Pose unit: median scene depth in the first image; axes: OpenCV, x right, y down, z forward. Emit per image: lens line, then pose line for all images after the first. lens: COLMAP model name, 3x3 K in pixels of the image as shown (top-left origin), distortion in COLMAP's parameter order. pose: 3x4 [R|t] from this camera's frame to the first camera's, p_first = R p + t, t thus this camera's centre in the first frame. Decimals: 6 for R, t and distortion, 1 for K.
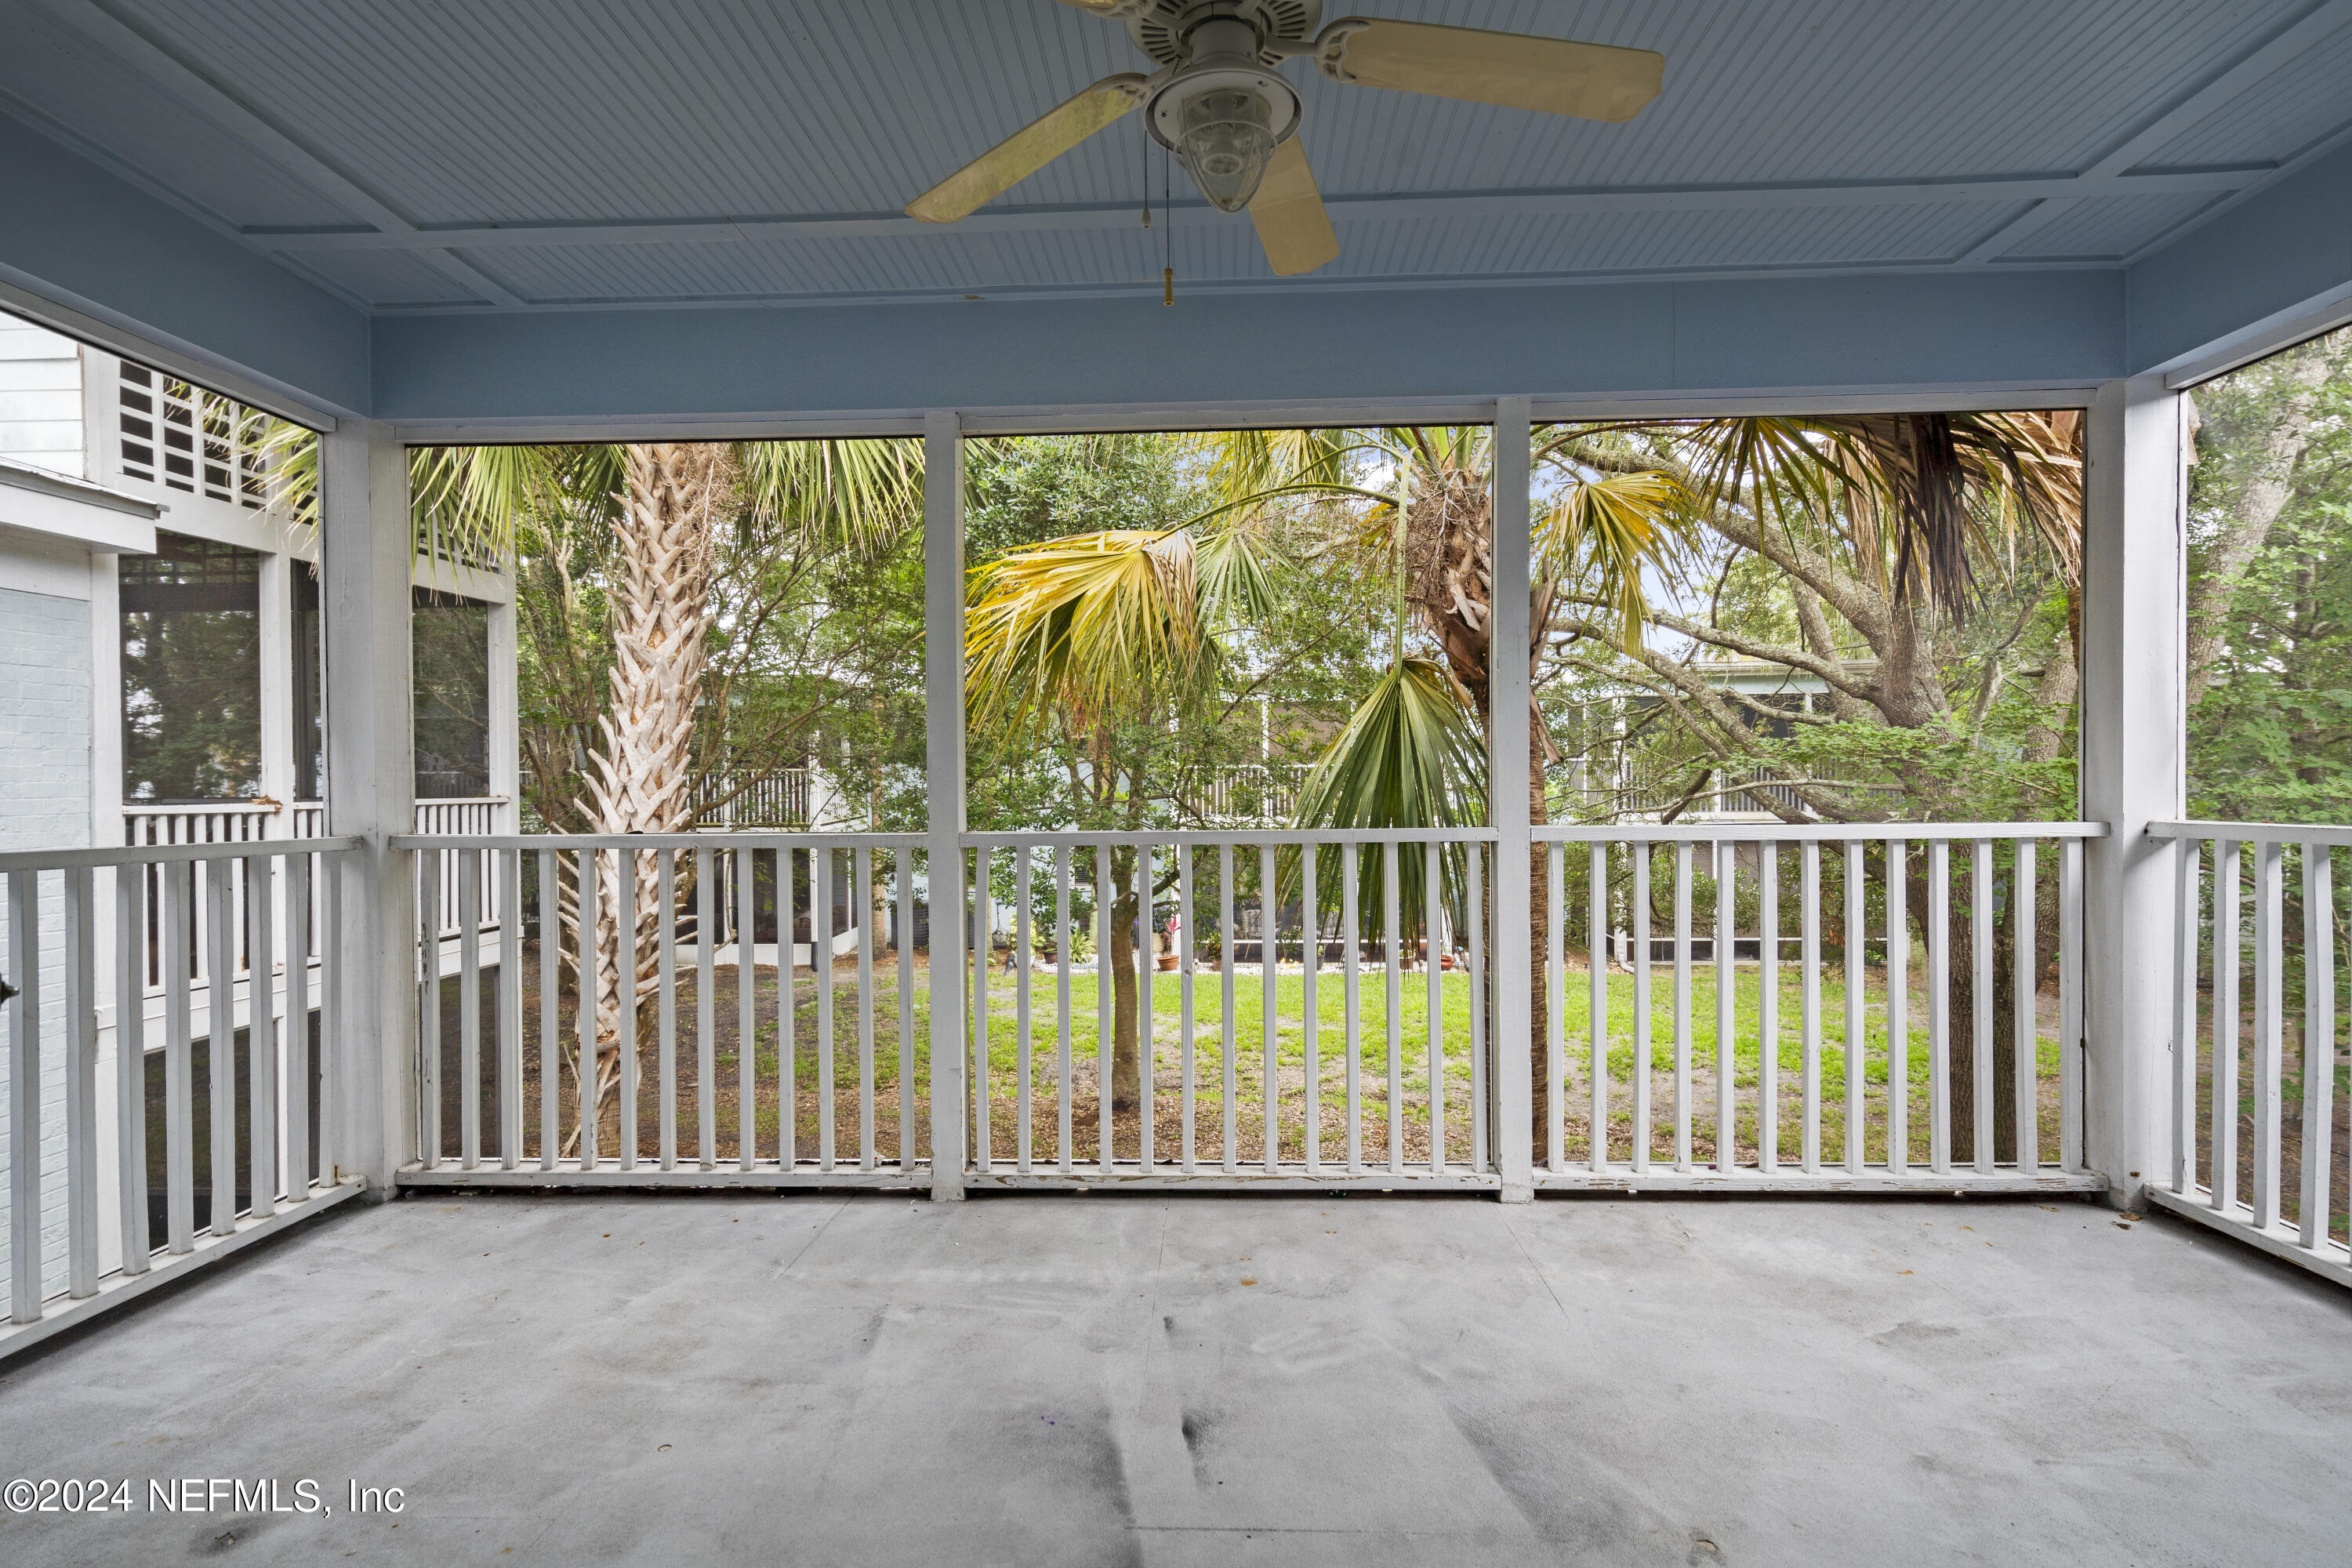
lens RADIAL K [[1145.2, 0, 1184.4], [0, 1145.2, 785.5], [0, 0, 1]] dist [0.001074, -0.000724]
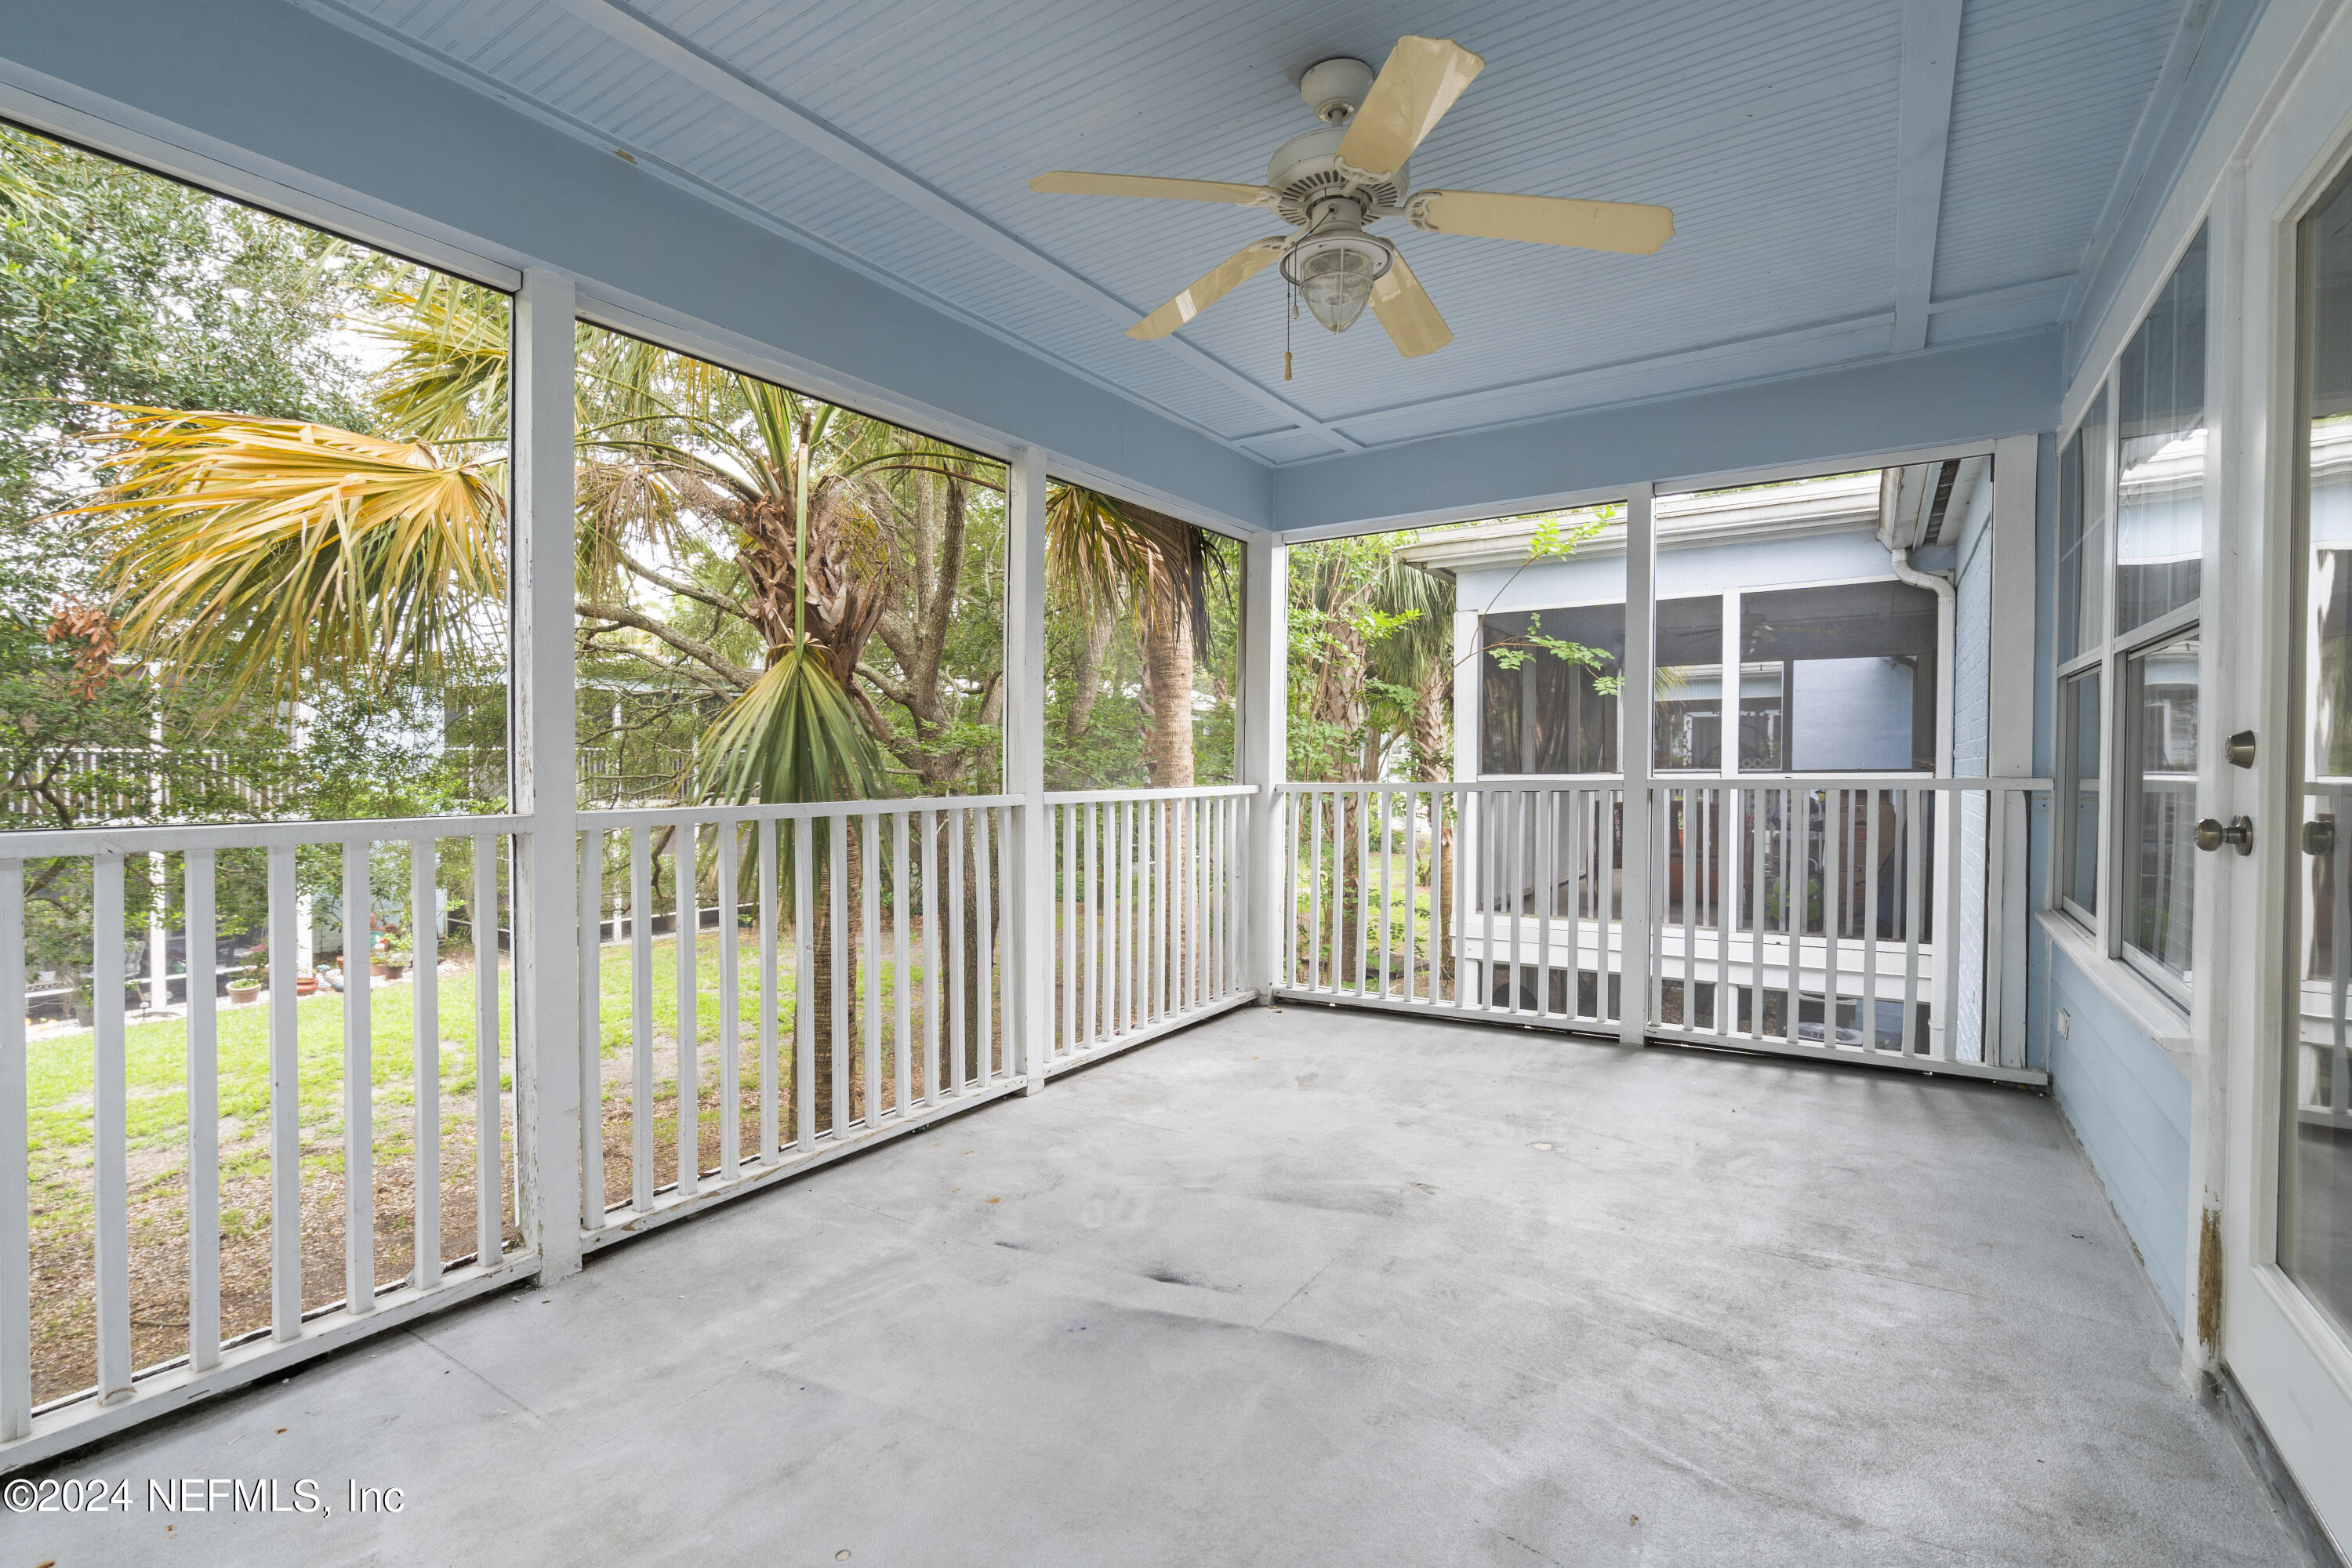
lens RADIAL K [[1079.3, 0, 1163.1], [0, 1079.3, 787.5], [0, 0, 1]] dist [-0.008520, 0.002753]
pose [[0.511725, -0.009545, 0.859096, -0.690835], [0.003115, 0.999952, 0.009254, 0.020089], [-0.859144, -0.002060, 0.511730, 0.292096]]
